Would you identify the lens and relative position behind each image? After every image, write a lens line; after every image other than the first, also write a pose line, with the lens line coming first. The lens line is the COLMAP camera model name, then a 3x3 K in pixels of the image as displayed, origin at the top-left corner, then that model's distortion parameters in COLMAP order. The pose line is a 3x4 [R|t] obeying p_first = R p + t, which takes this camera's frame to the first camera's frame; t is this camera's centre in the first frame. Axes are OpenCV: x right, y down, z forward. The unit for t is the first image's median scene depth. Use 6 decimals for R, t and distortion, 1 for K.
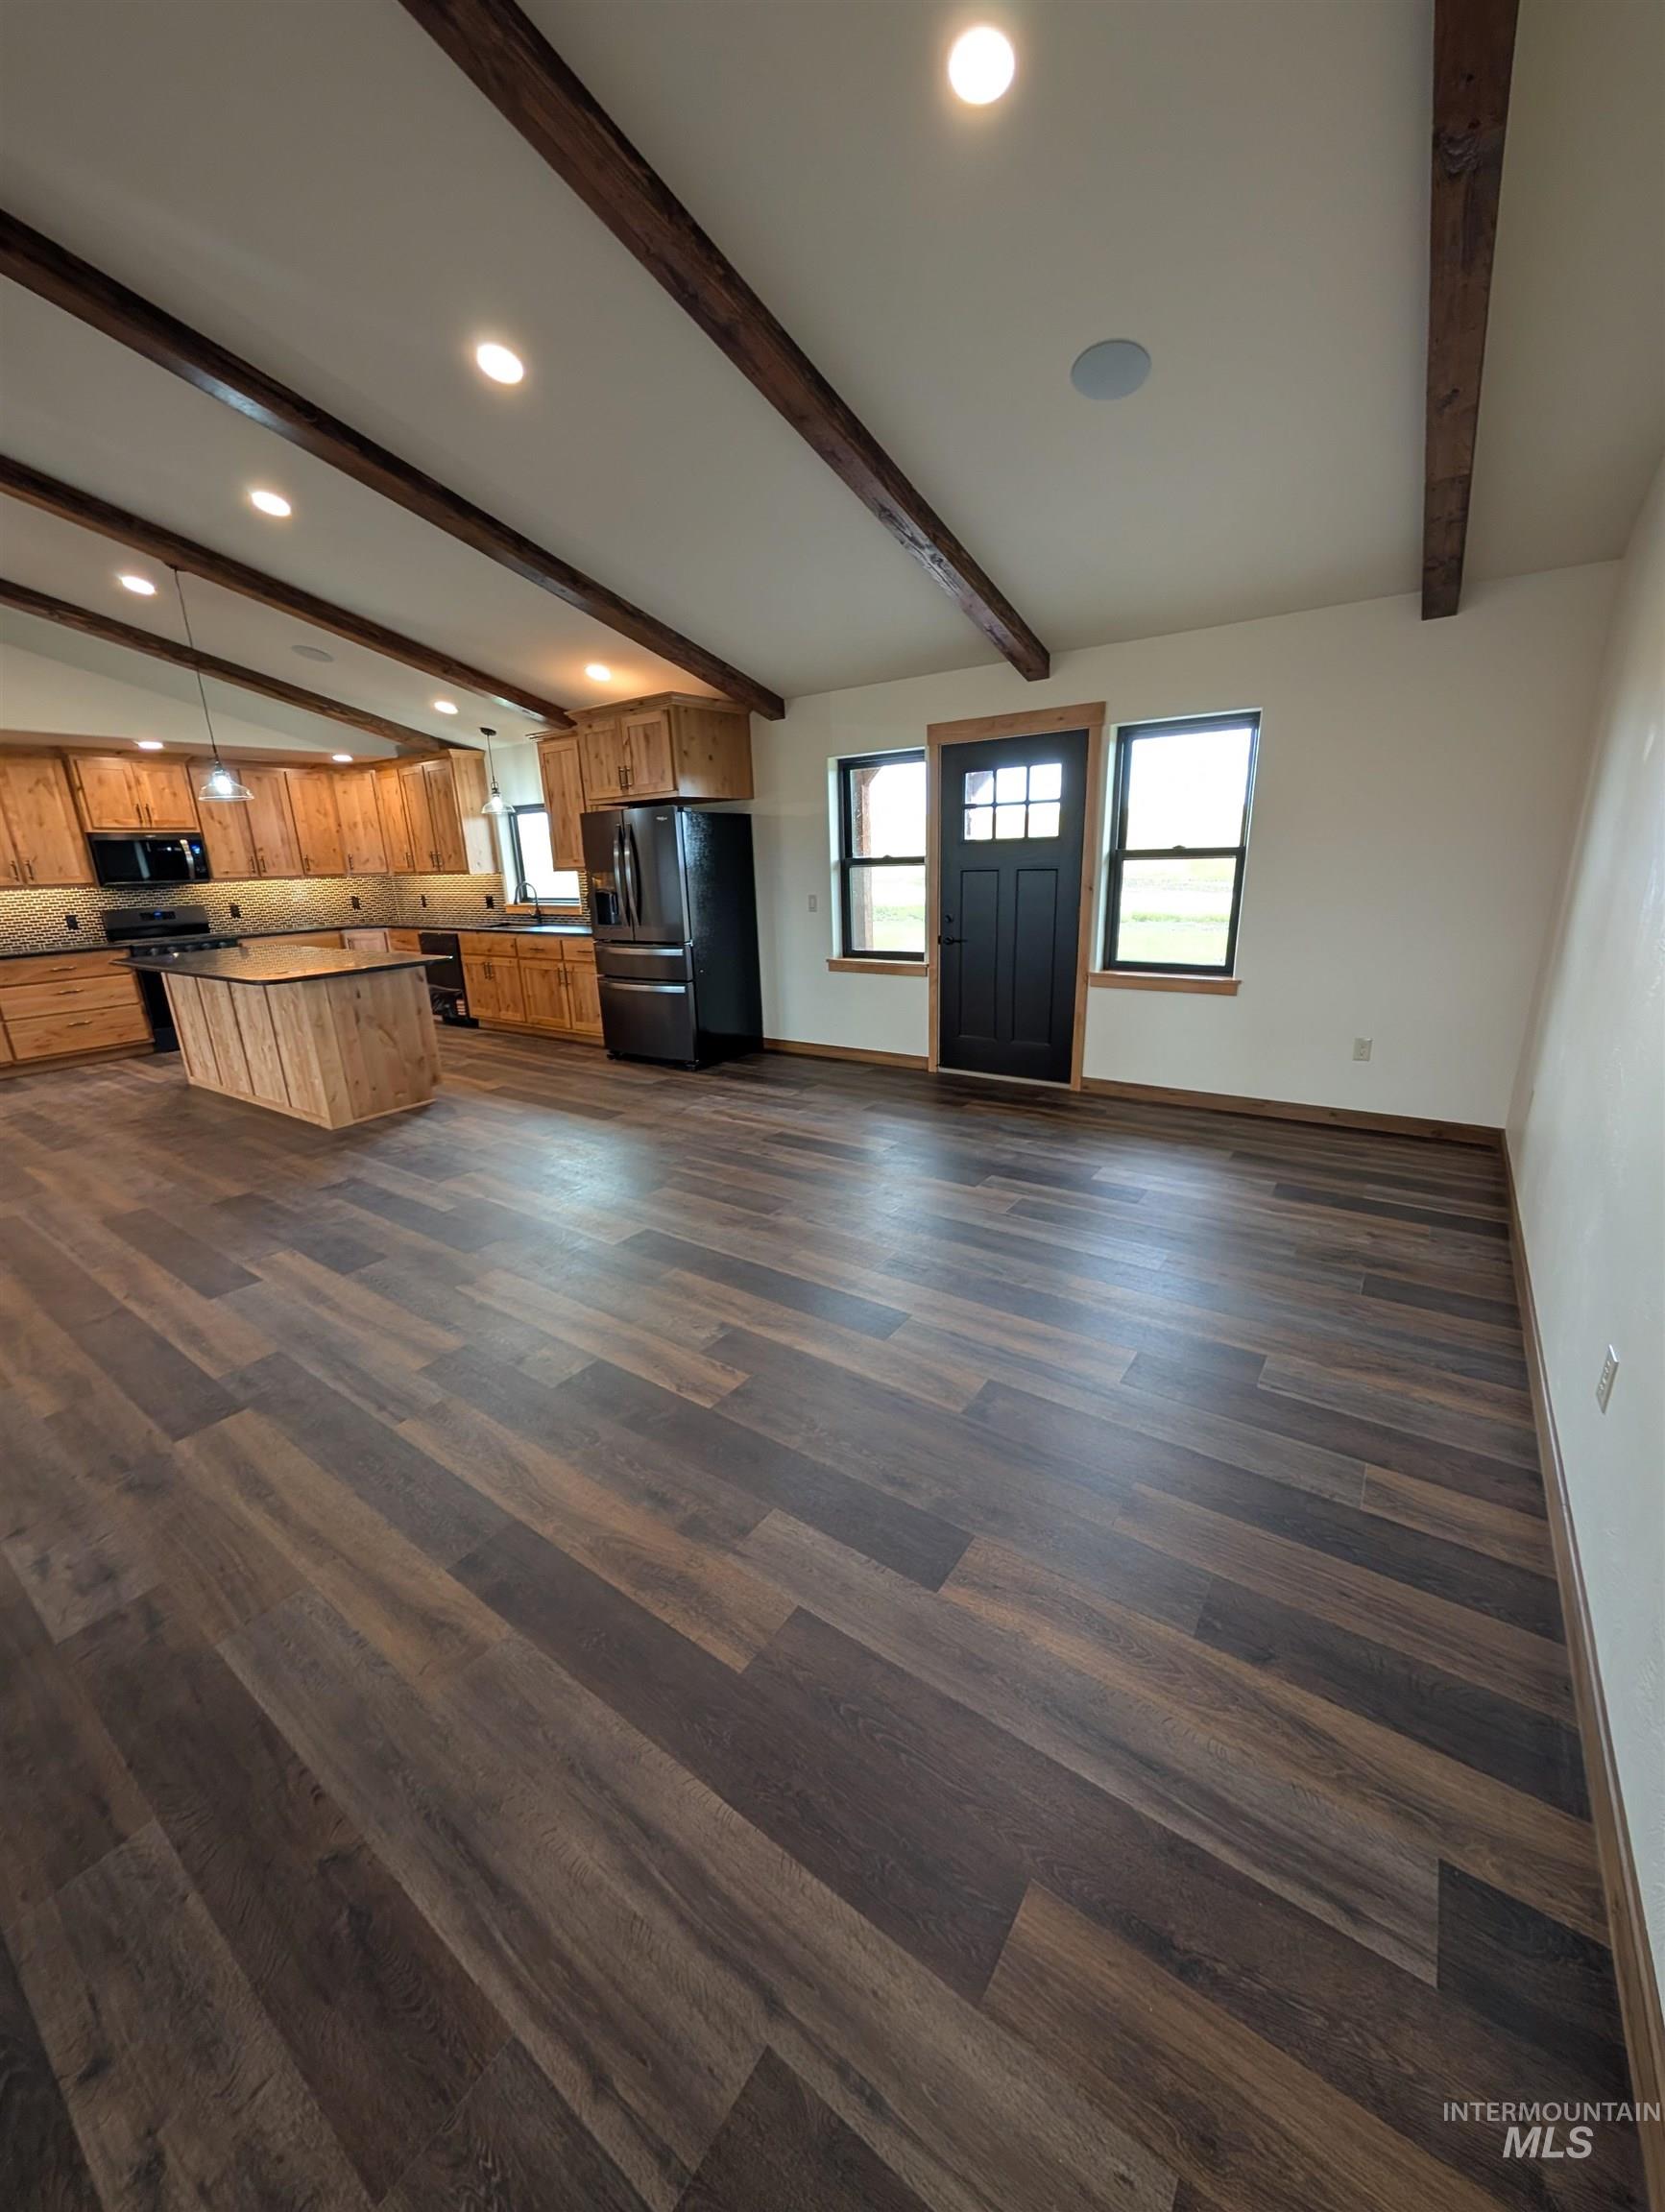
lens RADIAL K [[836.3, 0, 824.6], [0, 836.3, 1102.8], [0, 0, 1]] dist [-0.000254, 0.000214]
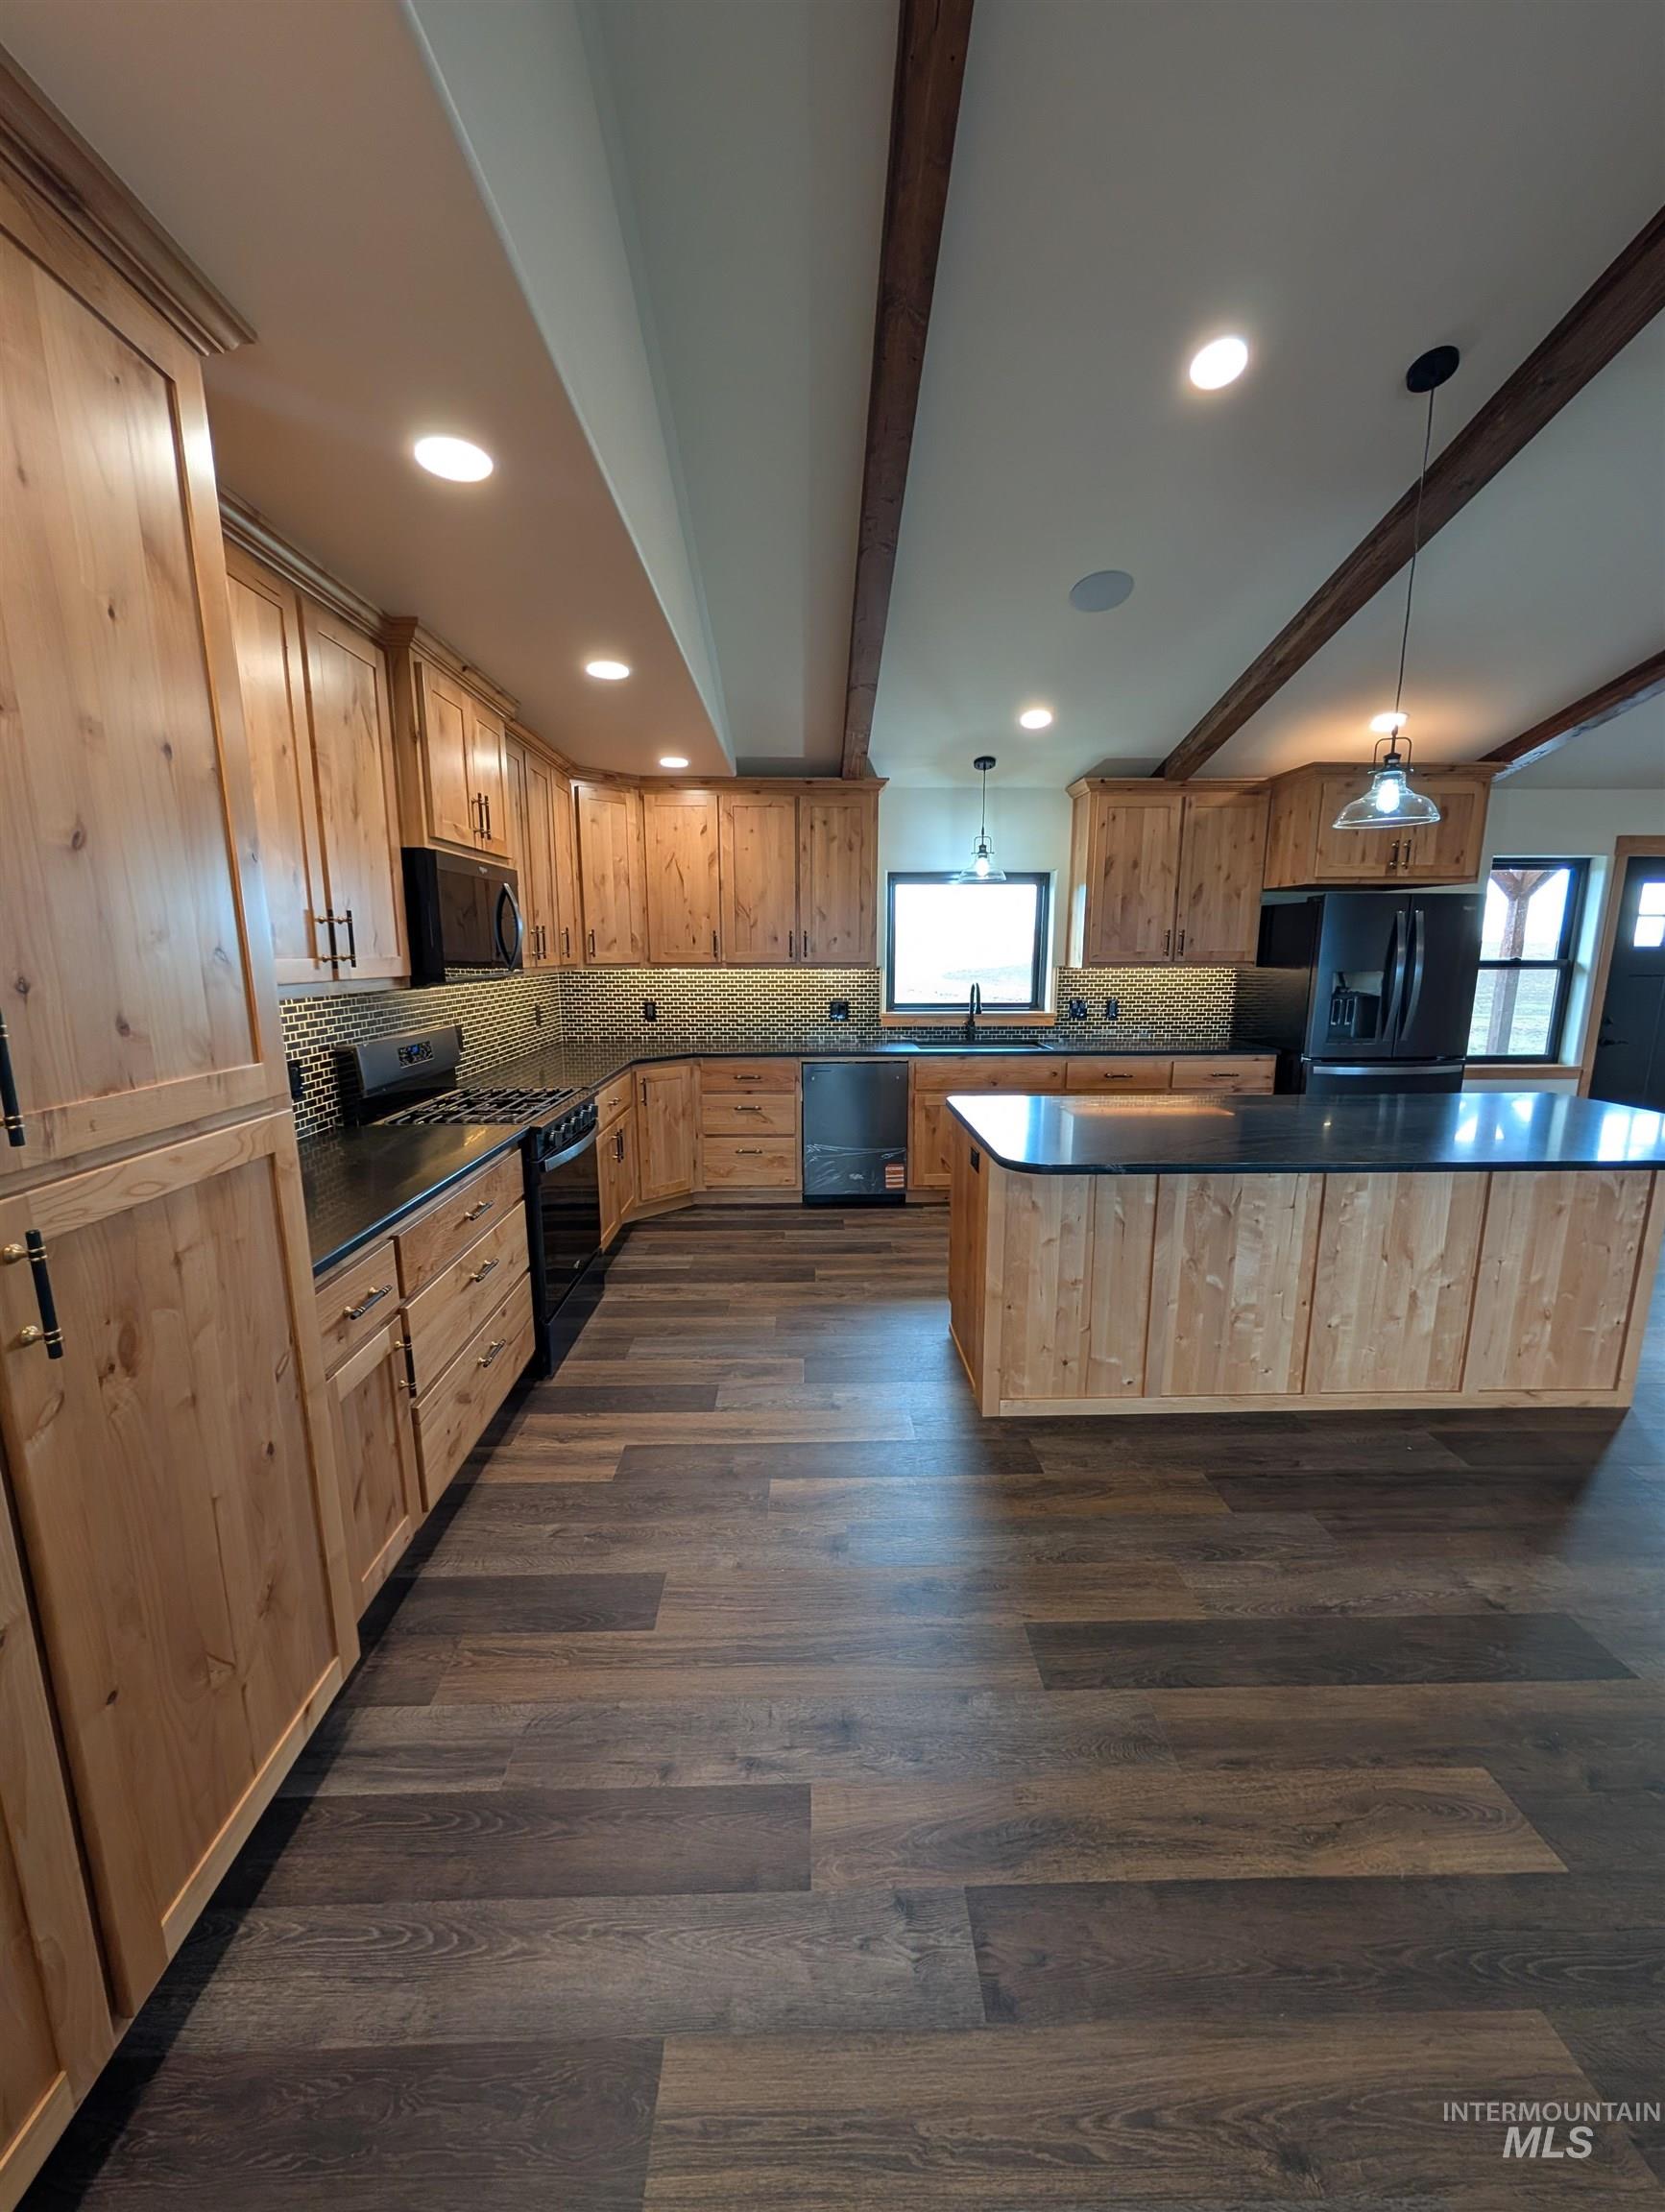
lens RADIAL K [[836.3, 0, 824.1], [0, 836.3, 1100.4], [0, 0, 1]] dist [-0.000254, 0.000214]
pose [[0.797626, -0.078141, 0.598069, -1.323470], [0.148529, 0.986484, -0.069198, -0.211491], [-0.584579, 0.144025, 0.798451, 0.821052]]
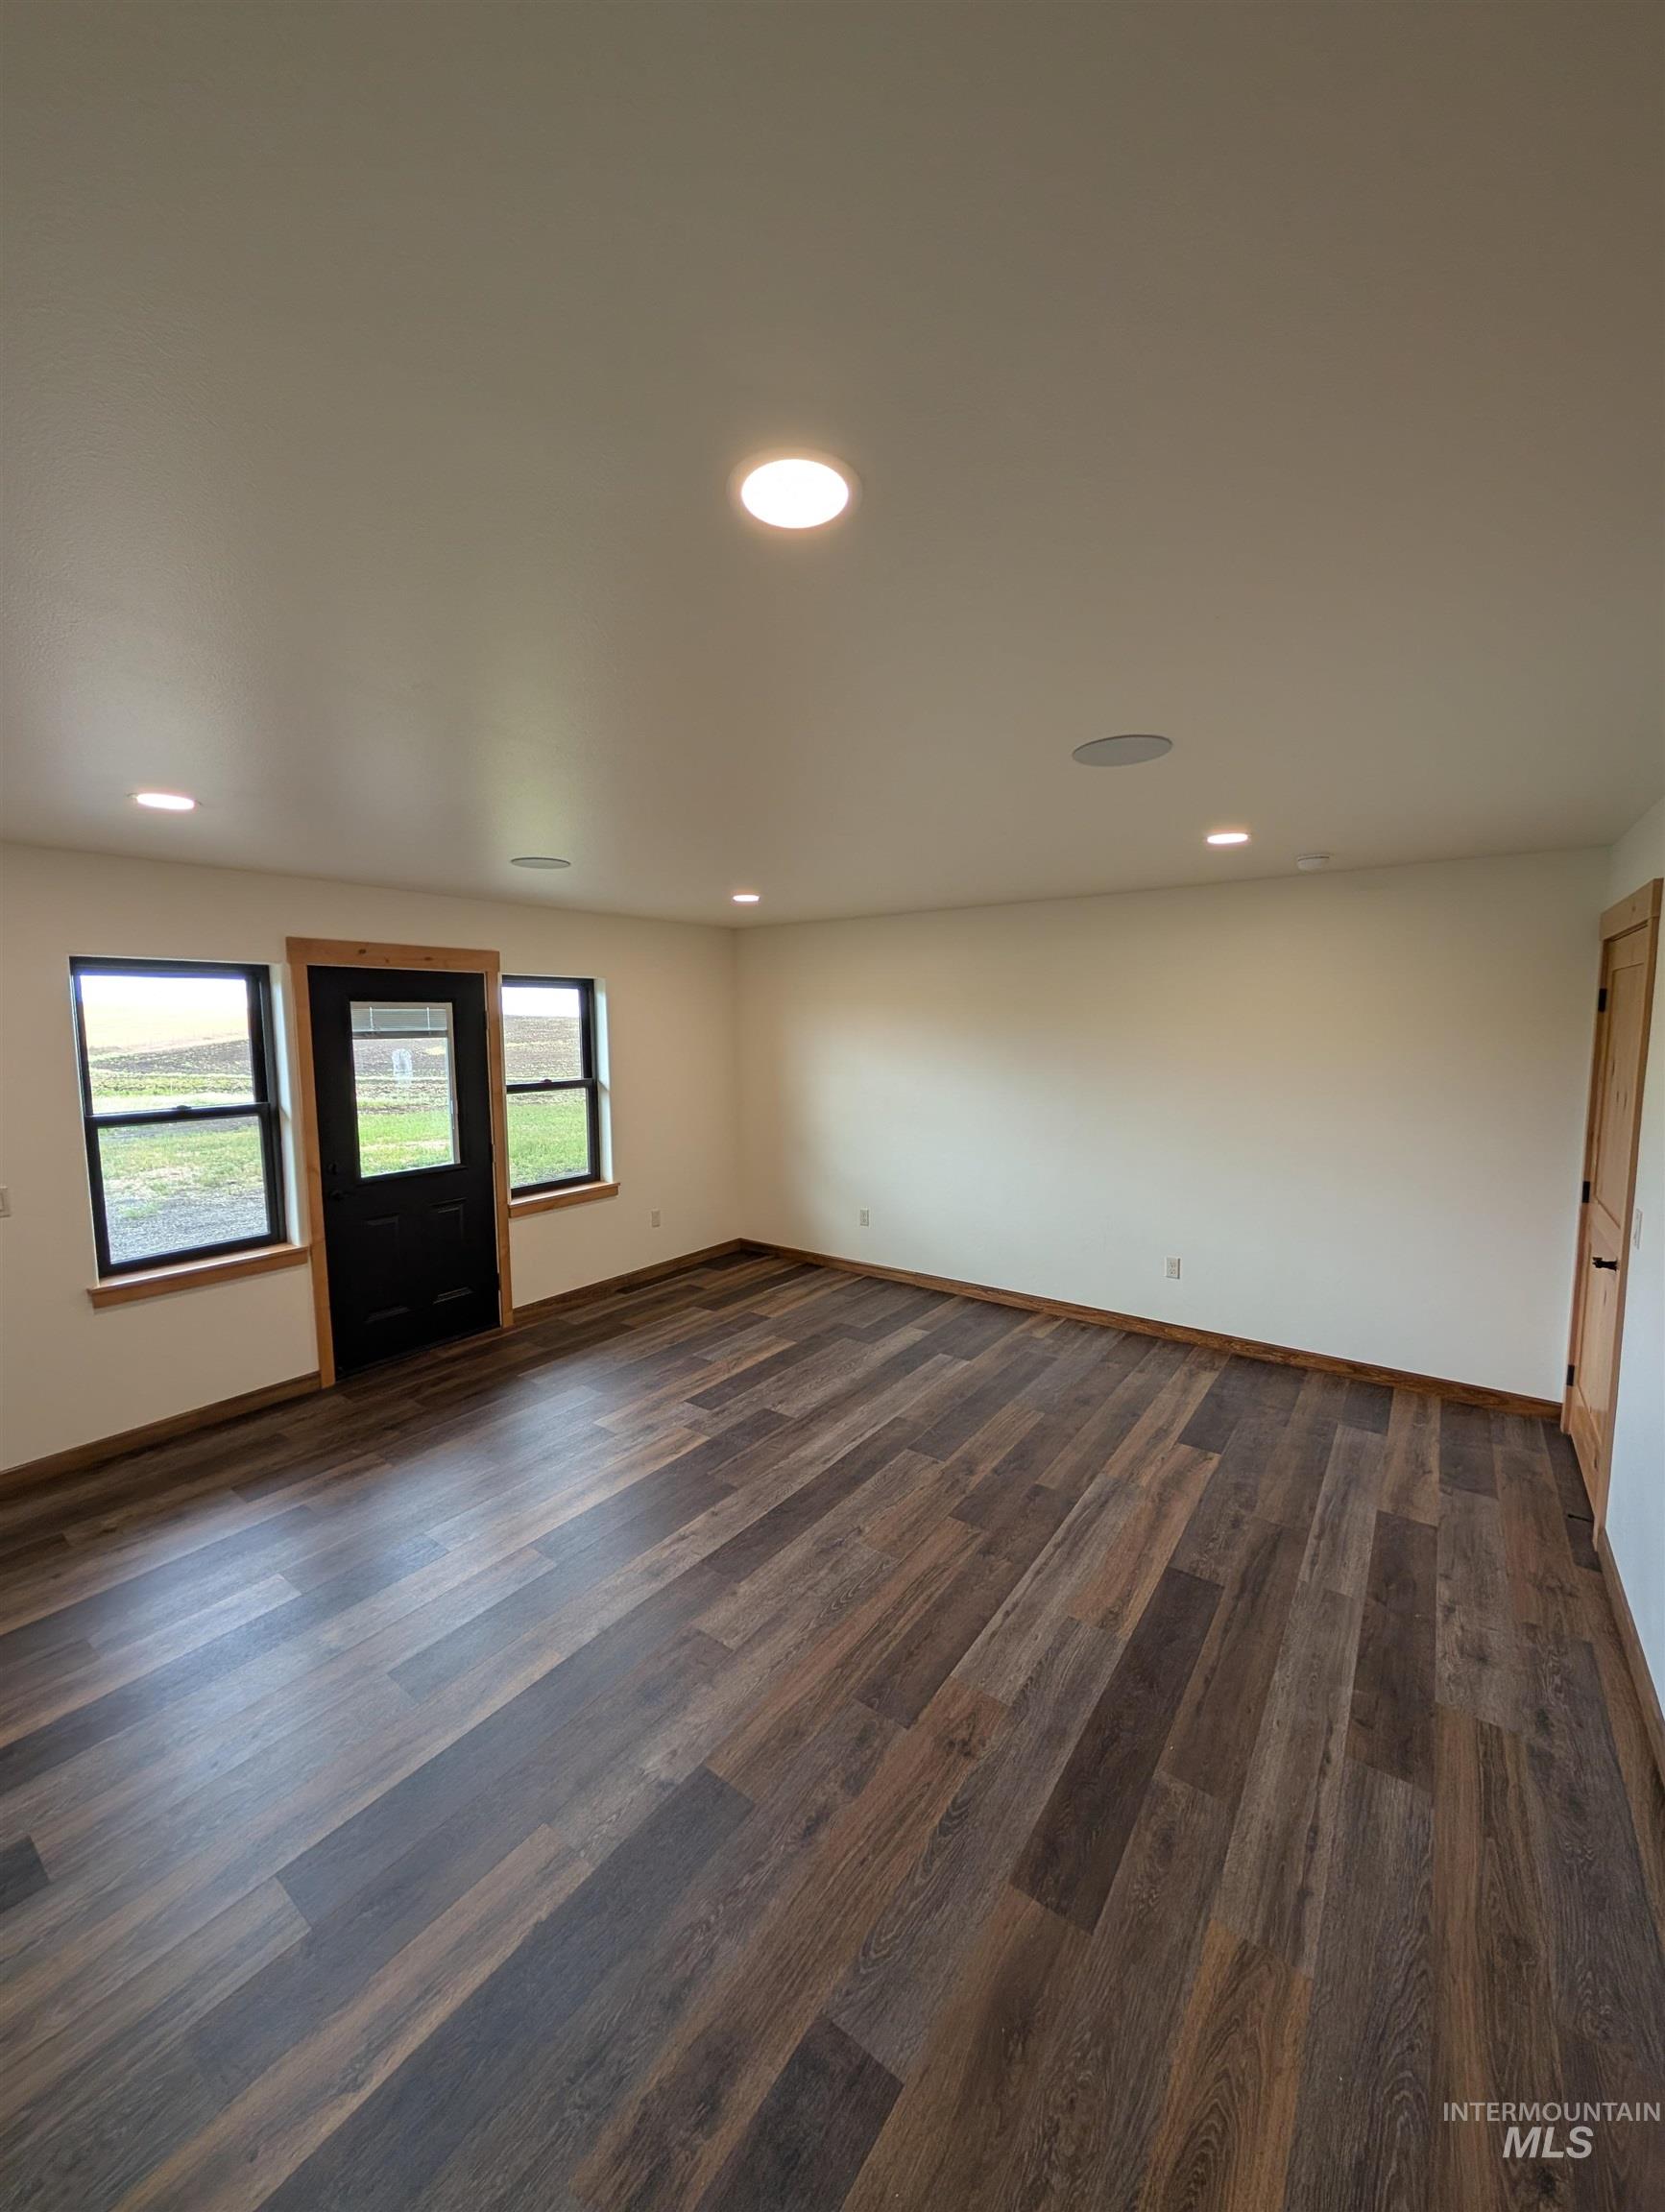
lens RADIAL K [[836.3, 0, 819.6], [0, 836.3, 1102.6], [0, 0, 1]] dist [-0.000254, 0.000214]
pose [[0.009639, -0.065494, 0.997806, -0.650522], [0.288815, 0.955507, 0.059928, -0.221181], [-0.957336, 0.287604, 0.028126, 0.575825]]
